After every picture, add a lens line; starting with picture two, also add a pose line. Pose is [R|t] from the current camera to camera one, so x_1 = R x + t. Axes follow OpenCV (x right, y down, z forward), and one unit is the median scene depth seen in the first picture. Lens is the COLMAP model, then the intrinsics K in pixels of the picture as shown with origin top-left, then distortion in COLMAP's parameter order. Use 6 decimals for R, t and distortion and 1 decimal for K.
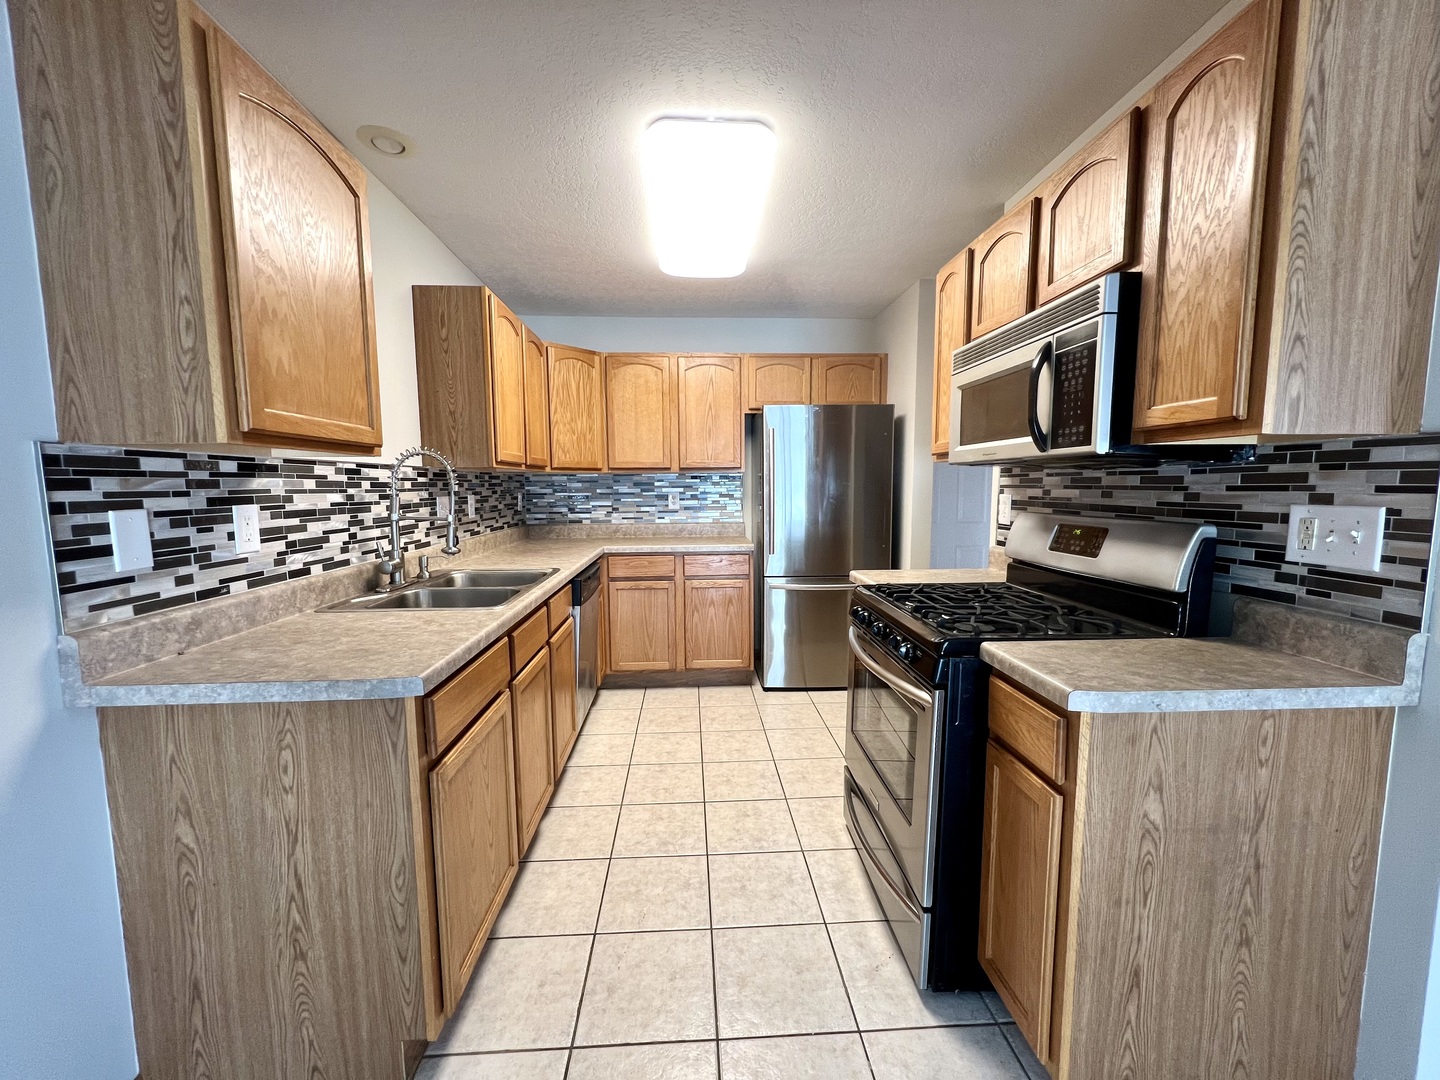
lens RADIAL K [[574.4, 0, 720.6], [0, 574.4, 543.3], [0, 0, 1]] dist [0.000143, 0.000109]
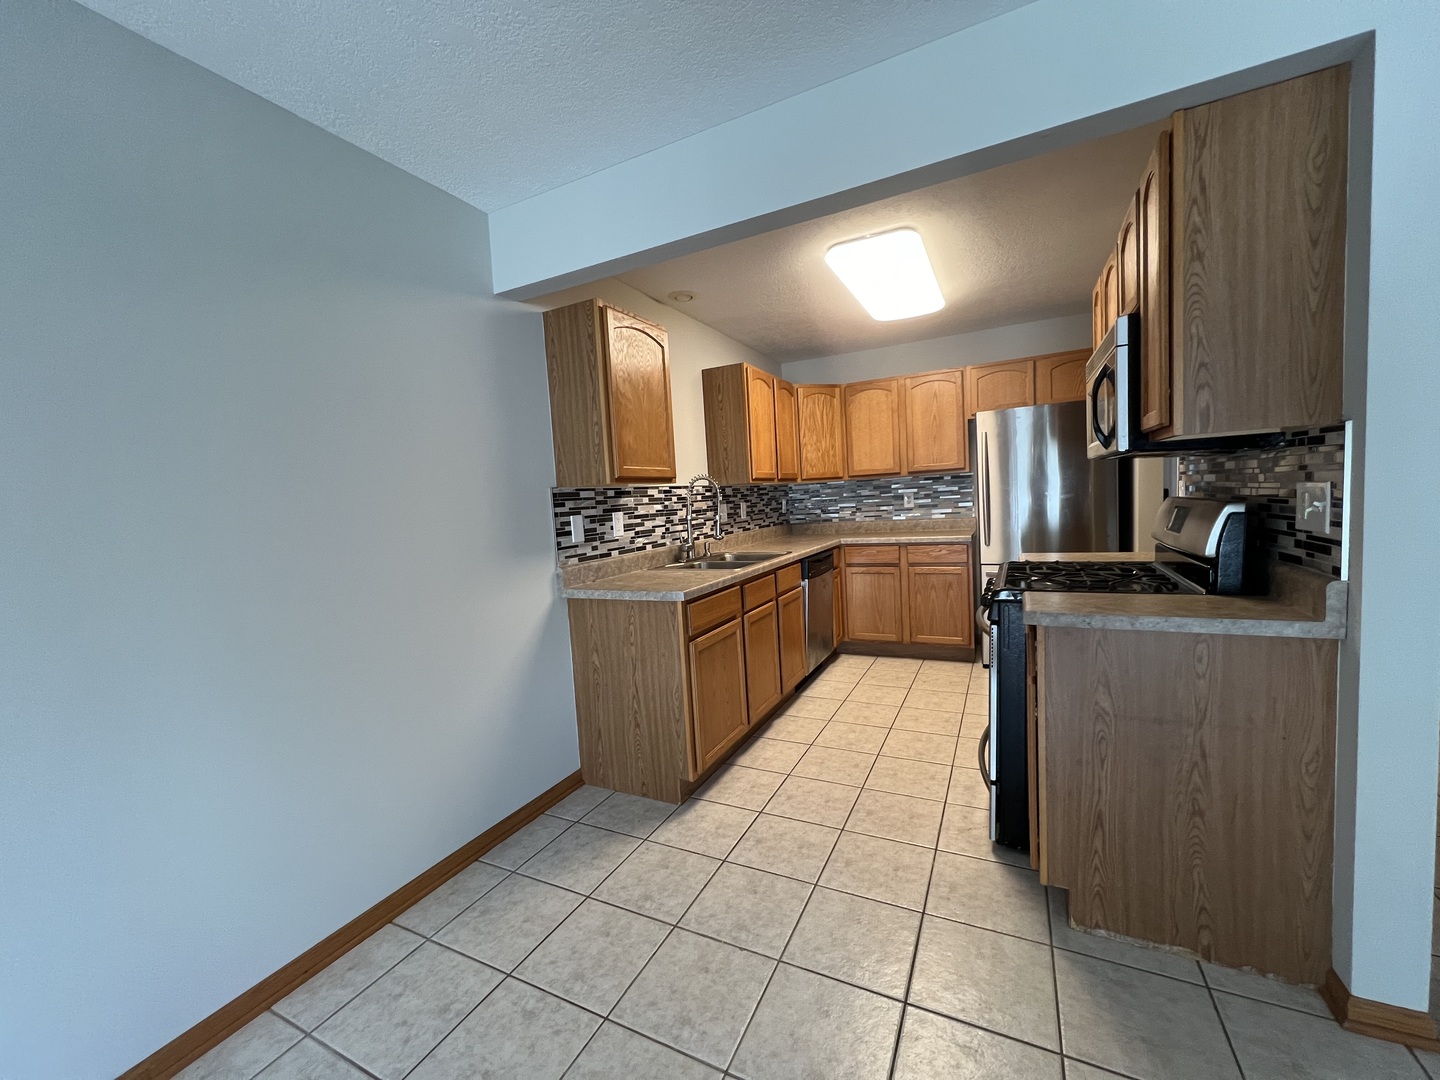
lens RADIAL K [[574.4, 0, 720.6], [0, 574.4, 543.3], [0, 0, 1]] dist [0.000143, 0.000109]
pose [[0.866383, -0.006018, -0.499344, 0.541563], [0.002878, 0.999971, -0.007057, 0.064337], [0.499372, 0.004677, 0.866375, -0.621213]]
